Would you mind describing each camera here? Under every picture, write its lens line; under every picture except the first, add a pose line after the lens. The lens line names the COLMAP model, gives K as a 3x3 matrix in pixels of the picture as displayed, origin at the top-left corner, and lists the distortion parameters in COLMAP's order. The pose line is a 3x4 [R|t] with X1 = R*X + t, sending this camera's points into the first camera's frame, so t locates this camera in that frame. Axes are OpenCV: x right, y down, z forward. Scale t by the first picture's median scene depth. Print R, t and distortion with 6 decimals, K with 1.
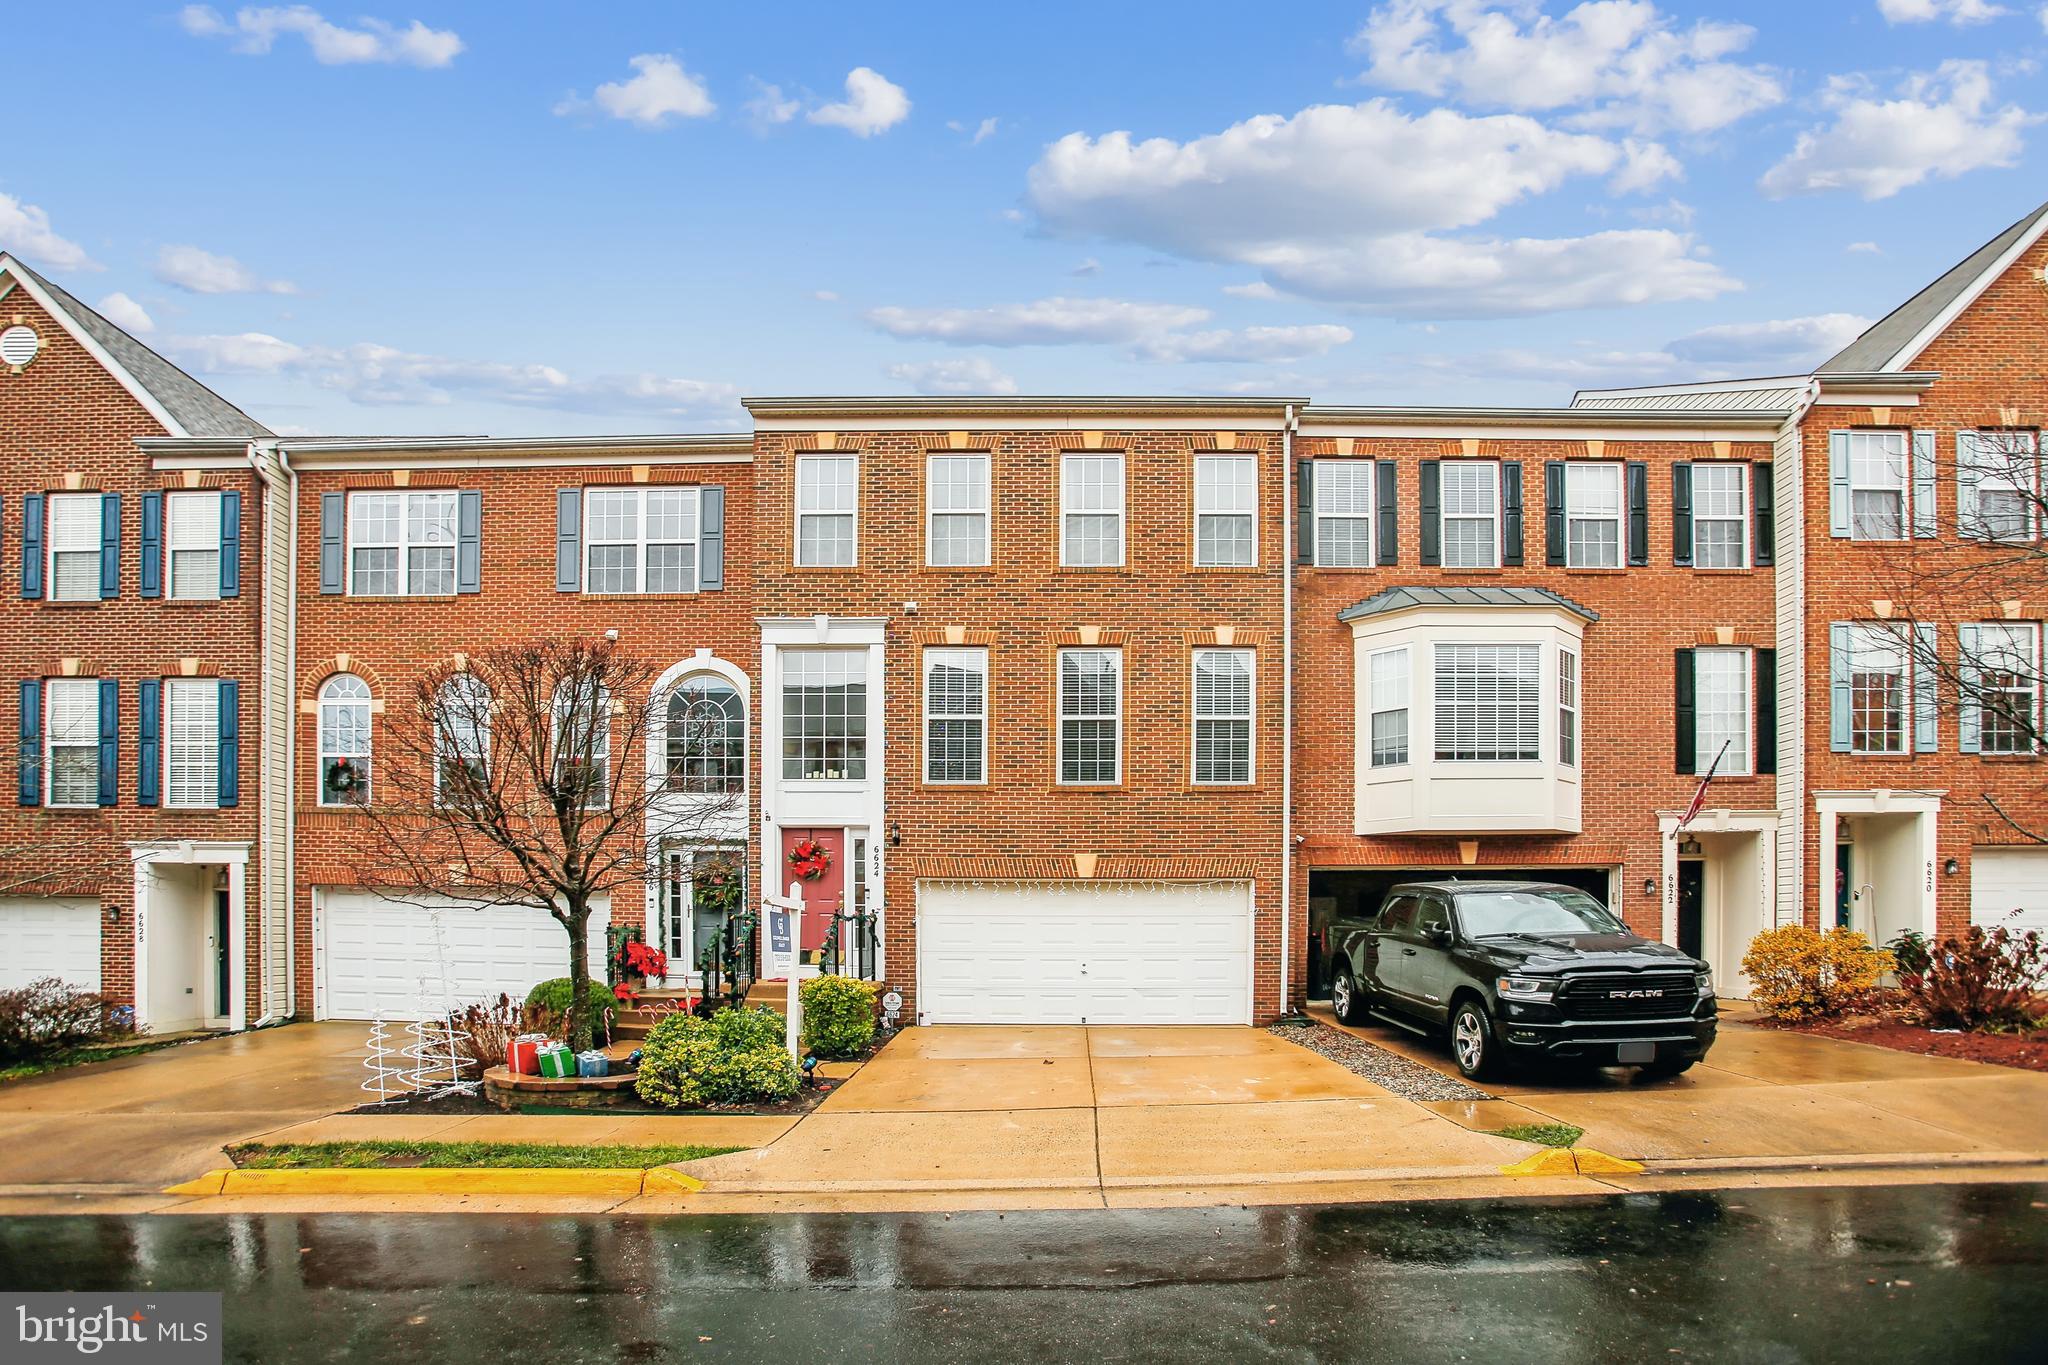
lens RADIAL K [[983.0, 0, 1026.3], [0, 983.0, 715.1], [0, 0, 1]] dist [-0.056834, 0.032338]
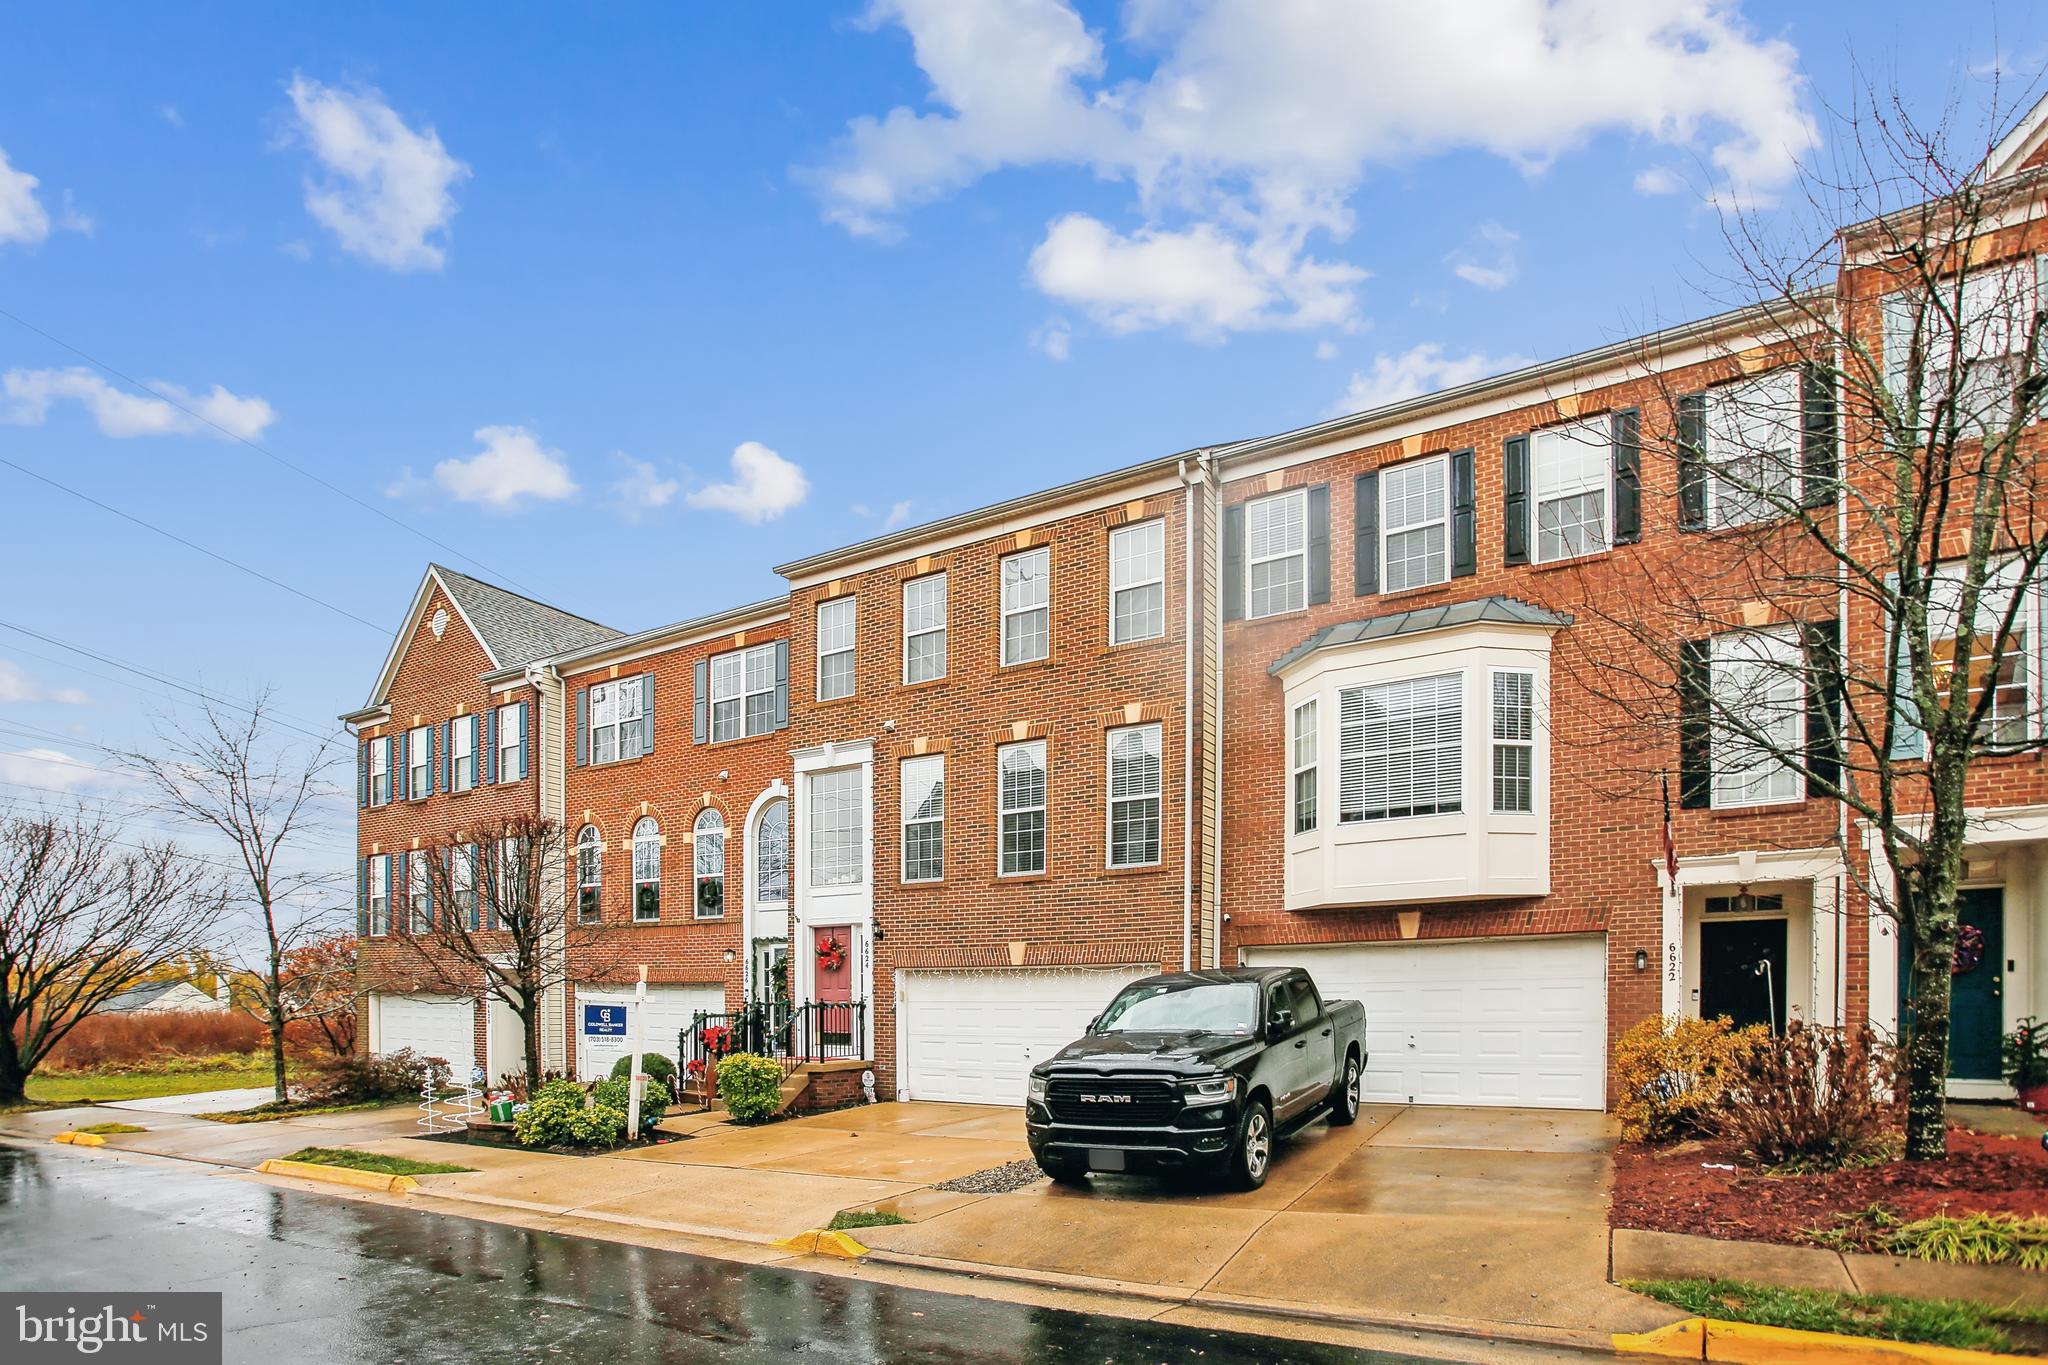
lens RADIAL K [[1099.0, 0, 1082.1], [0, 1099.0, 730.3], [0, 0, 1]] dist [-0.040241, -0.000058]
pose [[0.859705, -0.129101, -0.494207, 0.687730], [0.116477, 0.991590, -0.056413, -0.007944], [0.497333, -0.009065, 0.867512, 0.020931]]
